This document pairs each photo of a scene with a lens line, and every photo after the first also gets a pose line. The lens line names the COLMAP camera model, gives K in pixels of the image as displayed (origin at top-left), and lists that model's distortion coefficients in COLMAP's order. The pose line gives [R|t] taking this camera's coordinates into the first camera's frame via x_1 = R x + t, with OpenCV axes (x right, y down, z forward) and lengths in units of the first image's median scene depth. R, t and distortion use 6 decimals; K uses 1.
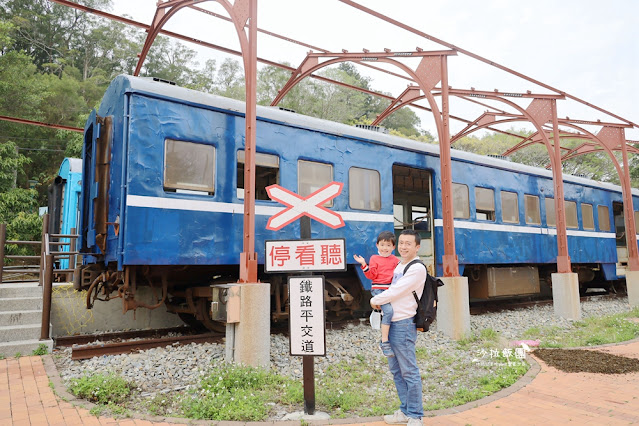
lens RADIAL K [[438.7, 0, 319.5], [0, 438.7, 213.0], [0, 0, 1]] dist [0.001085, 0.002826]
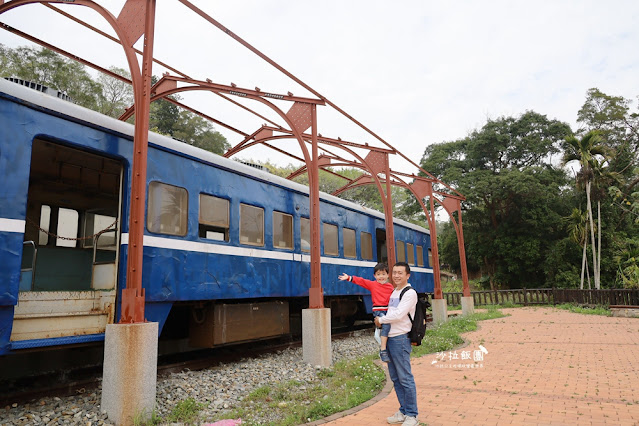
lens RADIAL K [[438.7, 0, 319.5], [0, 438.7, 213.0], [0, 0, 1]] dist [0.001085, 0.002826]
pose [[0.915127, 0.060403, 0.398616, 0.283495], [-0.033345, 0.996665, -0.074476, 0.023839], [-0.401785, 0.054864, 0.914089, 0.293054]]
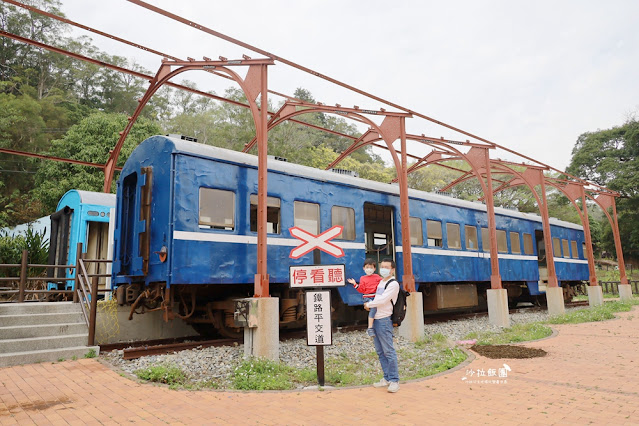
lens RADIAL K [[438.7, 0, 319.5], [0, 438.7, 213.0], [0, 0, 1]] dist [0.001085, 0.002826]
pose [[0.993979, 0.009776, 0.109137, -0.095150], [-0.004788, 0.998936, -0.045871, -0.023105], [-0.109469, 0.045072, 0.992968, -0.231878]]
